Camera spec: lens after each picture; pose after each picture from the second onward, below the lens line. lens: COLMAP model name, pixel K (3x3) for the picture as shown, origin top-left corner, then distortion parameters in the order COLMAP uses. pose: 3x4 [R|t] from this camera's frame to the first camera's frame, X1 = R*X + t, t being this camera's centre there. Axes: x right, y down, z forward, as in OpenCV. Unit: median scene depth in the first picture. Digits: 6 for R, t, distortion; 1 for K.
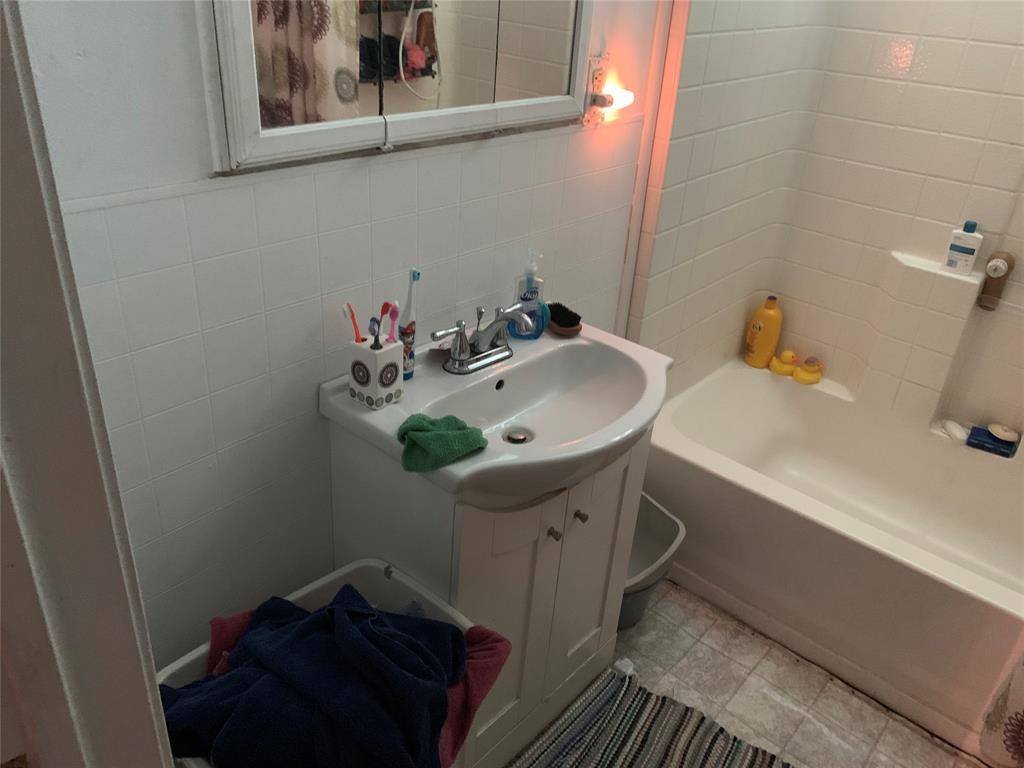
lens RADIAL K [[788.3, 0, 511.6], [0, 788.3, 382.1], [0, 0, 1]] dist [0.011122, -0.004988]
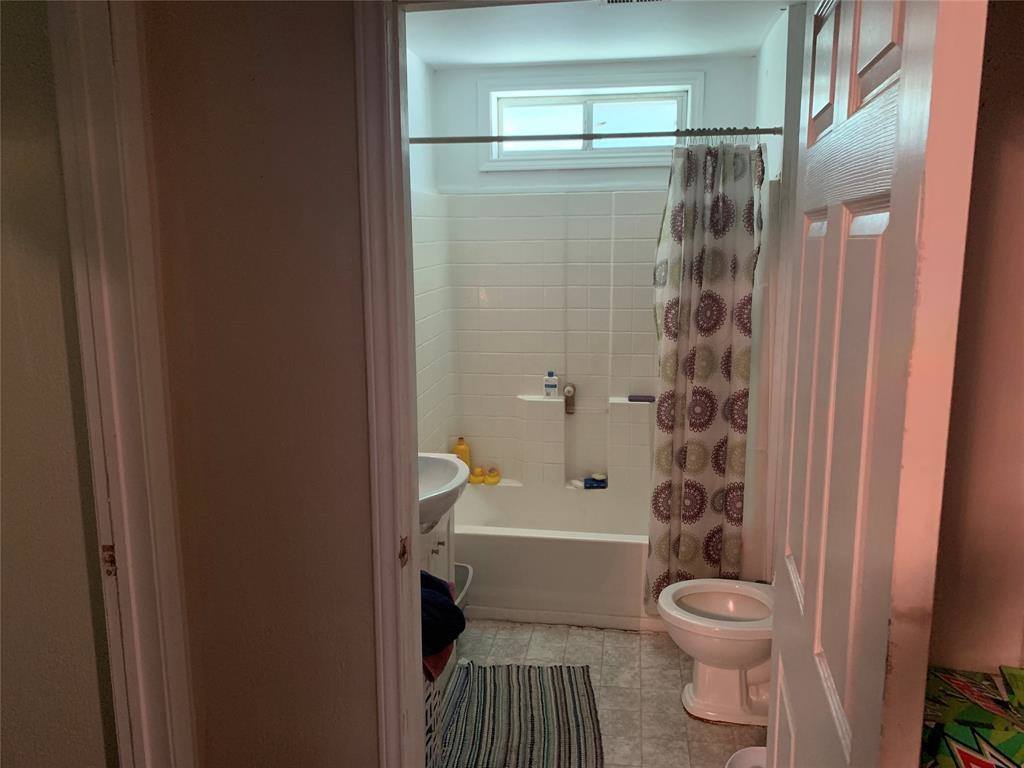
lens RADIAL K [[788.3, 0, 511.6], [0, 788.3, 382.4], [0, 0, 1]] dist [0.011122, -0.004988]
pose [[0.840598, -0.167286, 0.515180, -0.481208], [0.309463, 0.928924, -0.203304, 0.179390], [-0.444553, 0.330326, 0.832621, -0.536083]]
